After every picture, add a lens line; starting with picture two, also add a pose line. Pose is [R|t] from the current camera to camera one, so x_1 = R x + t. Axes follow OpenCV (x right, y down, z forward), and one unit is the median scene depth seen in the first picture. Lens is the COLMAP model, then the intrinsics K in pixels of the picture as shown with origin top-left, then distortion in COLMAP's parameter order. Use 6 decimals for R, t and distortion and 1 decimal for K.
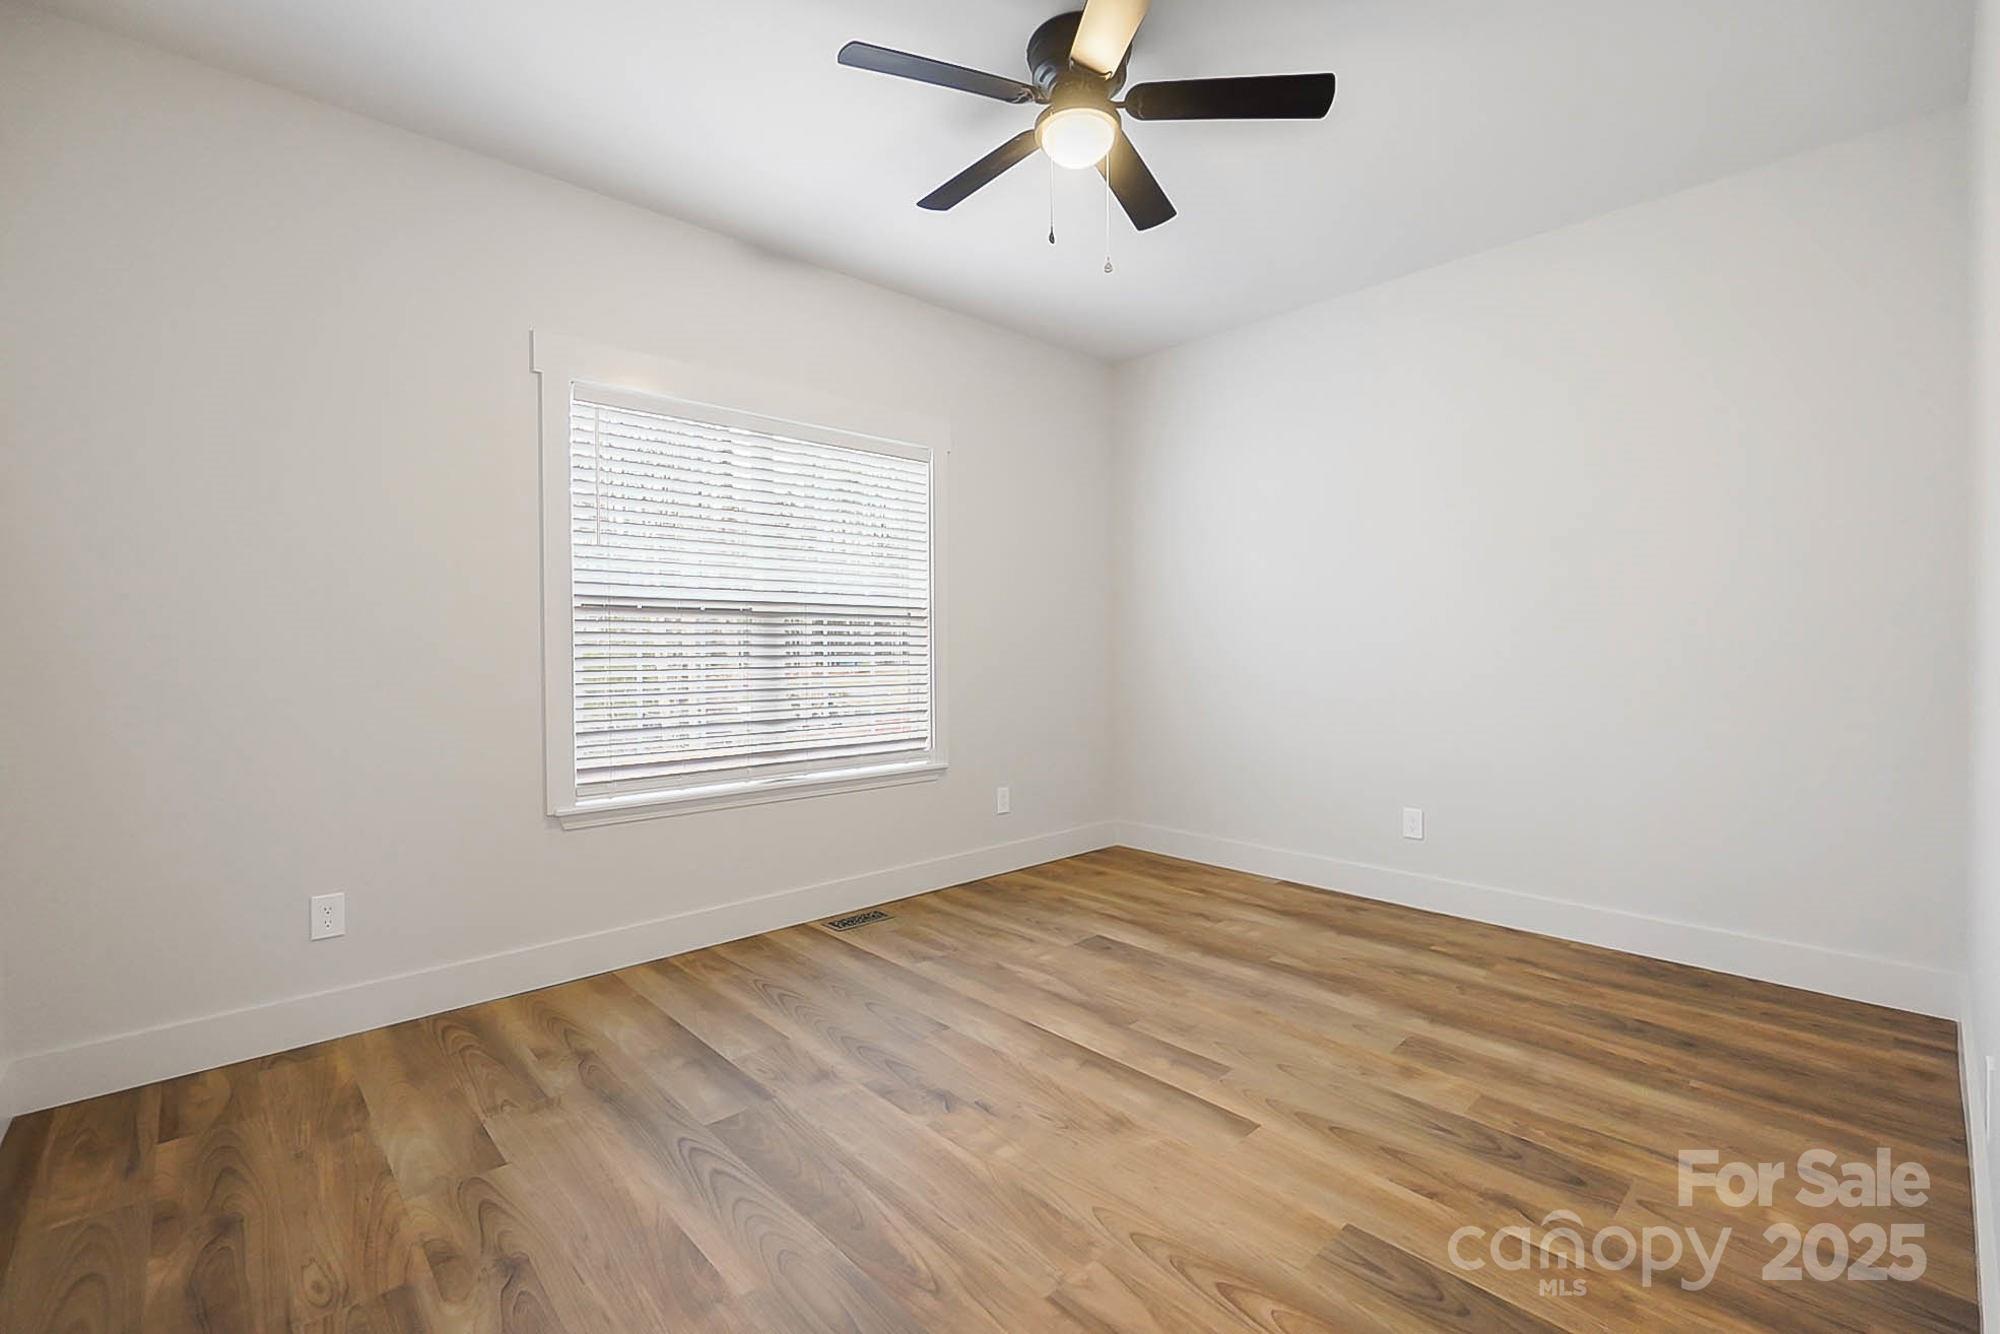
lens RADIAL K [[885.7, 0, 1006.1], [0, 885.7, 647.9], [0, 0, 1]] dist [-0.002309, -0.000995]
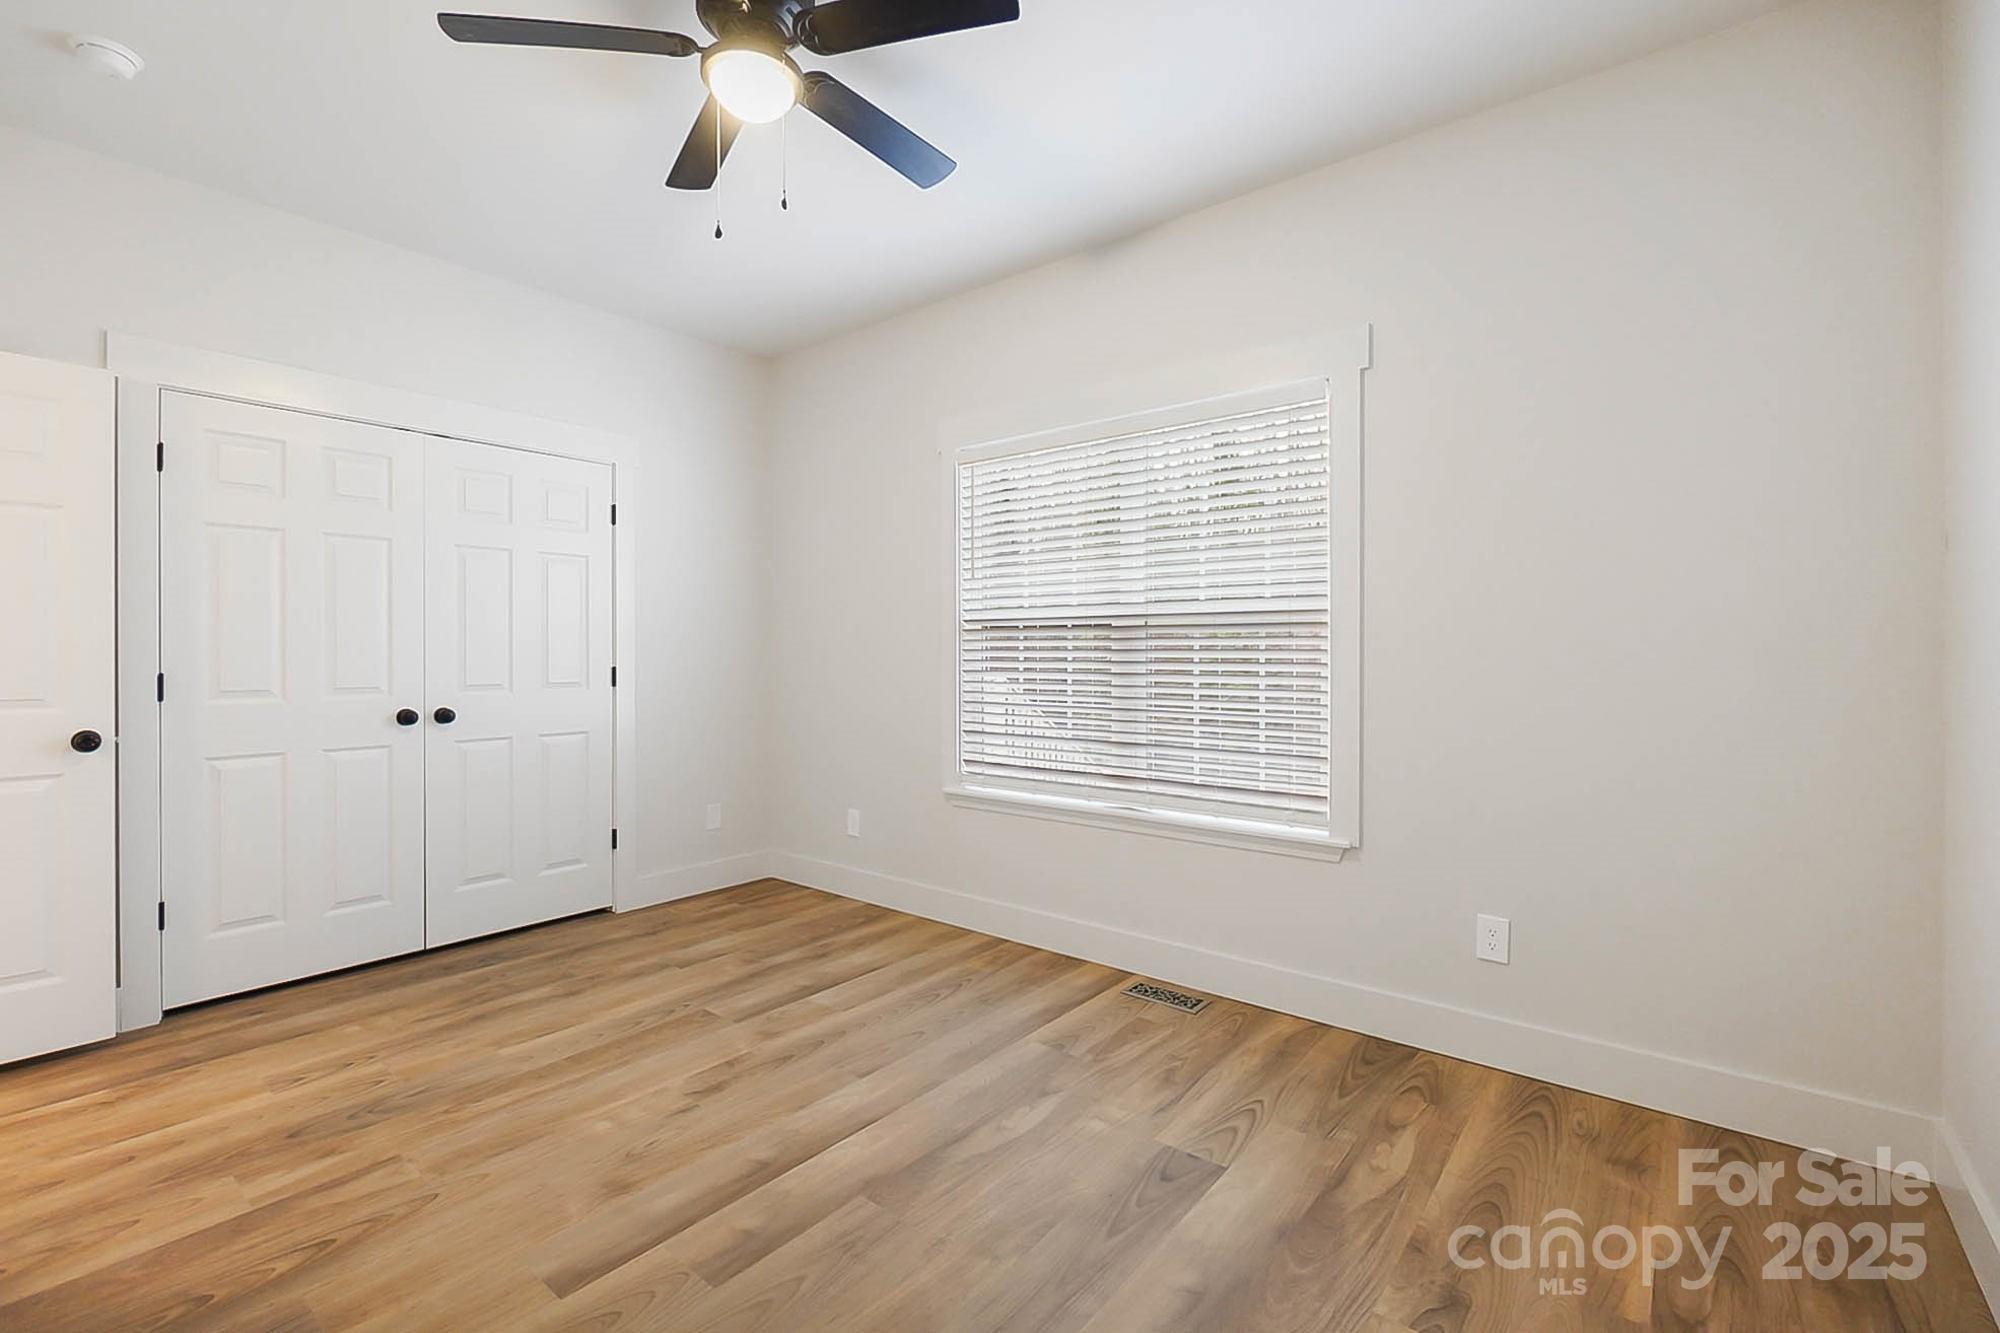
lens RADIAL K [[873.0, 0, 969.0], [0, 873.0, 652.2], [0, 0, 1]] dist [-0.003066, -0.000733]
pose [[0.108856, 0.003763, -0.994050, 0.868349], [0.001285, 0.999991, 0.003927, -0.023677], [0.994057, -0.001705, 0.108850, 1.020863]]
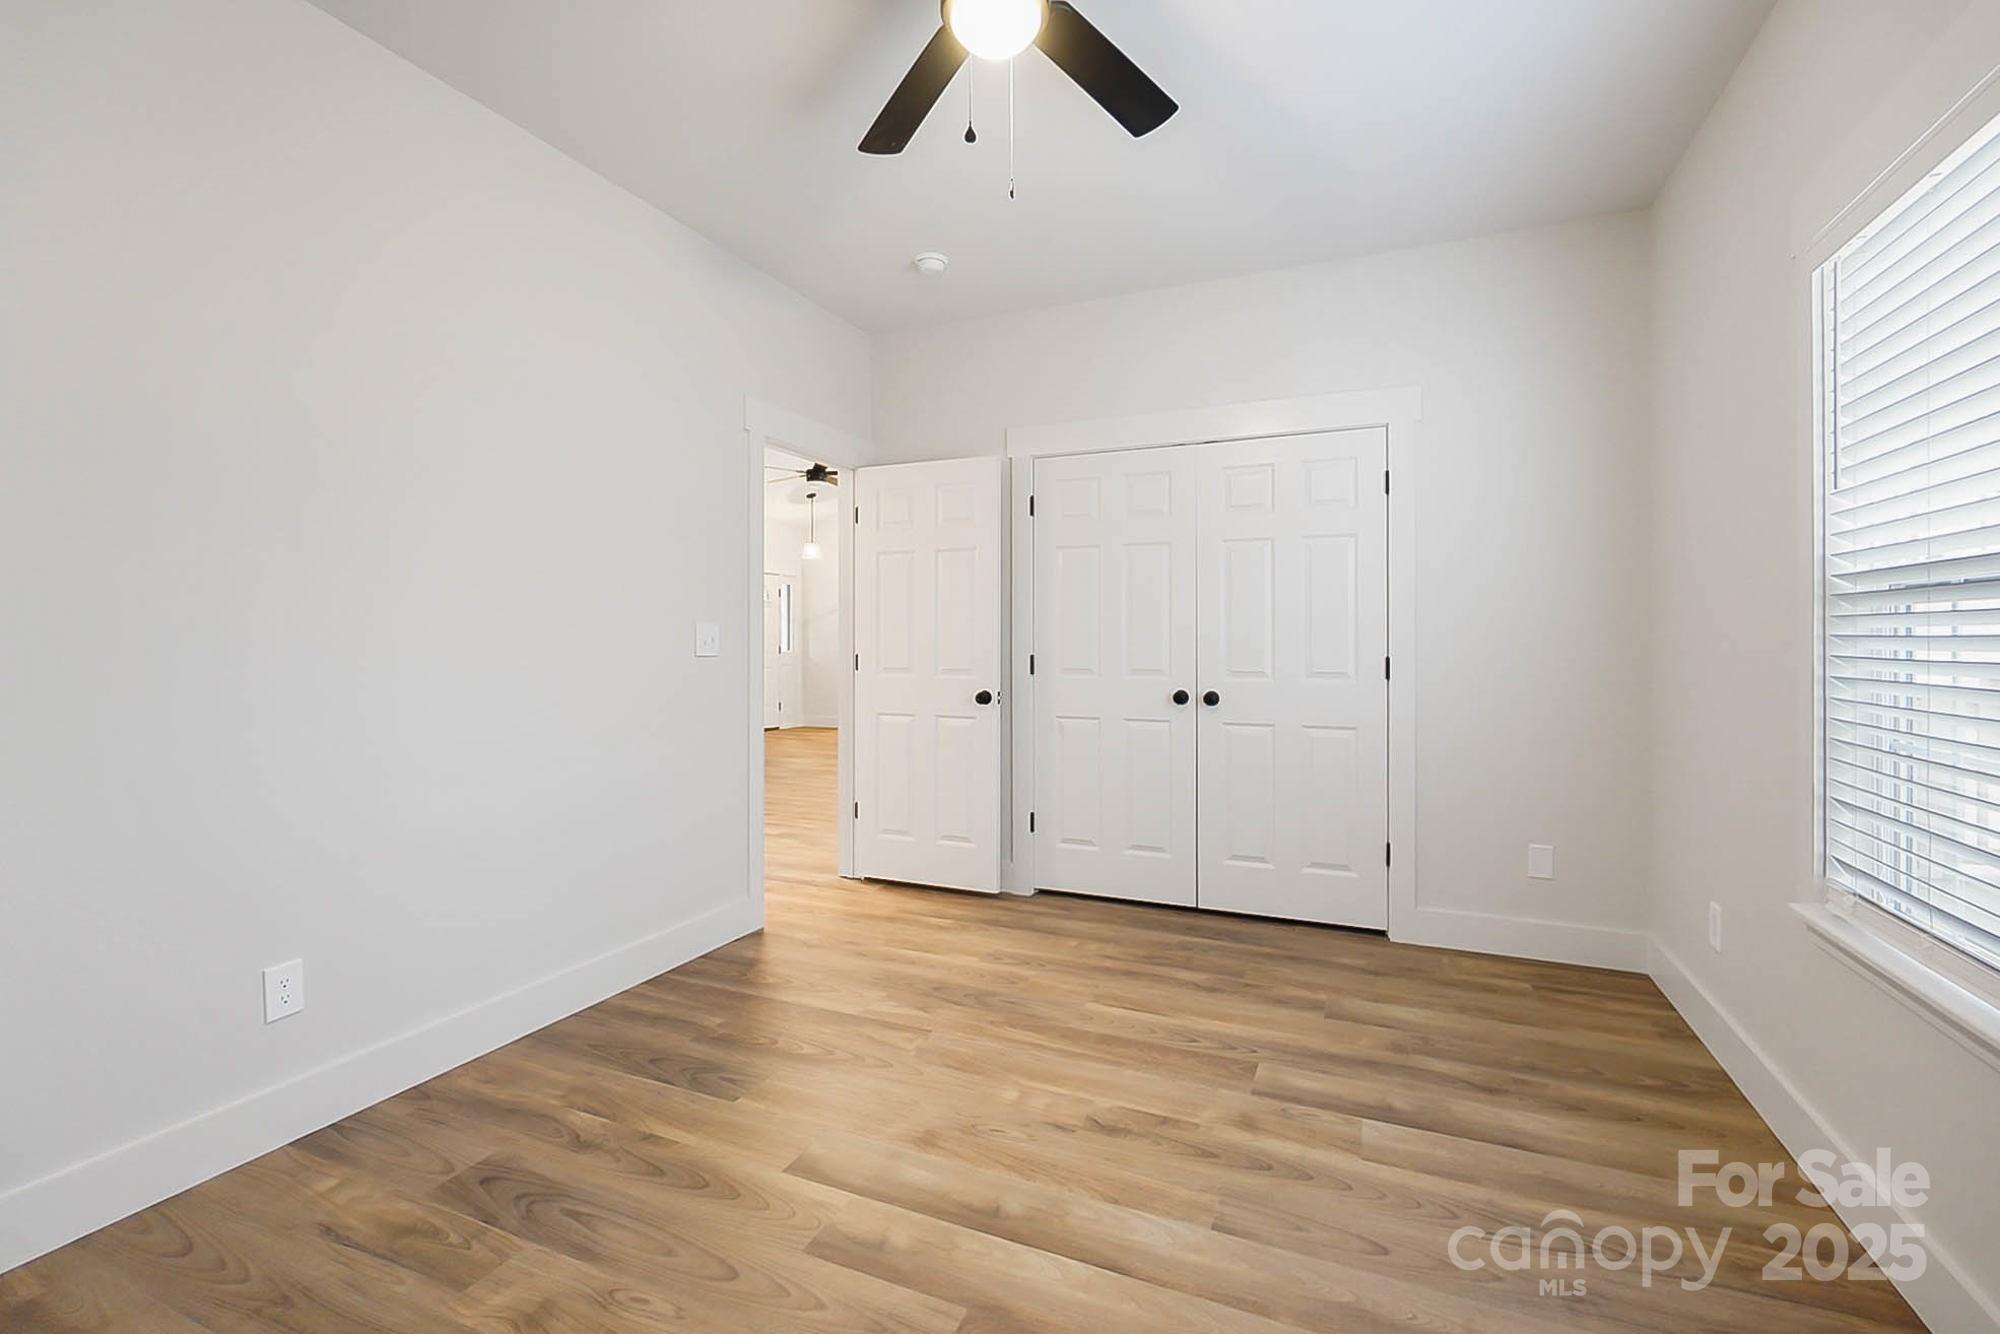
lens RADIAL K [[870.7, 0, 996.3], [0, 870.7, 638.9], [0, 0, 1]] dist [-0.001480, -0.000218]
pose [[-0.923174, 0.004839, -0.384353, 0.346570], [0.004808, 0.999988, 0.001041, -0.024920], [0.384353, -0.000887, -0.923186, 1.563436]]
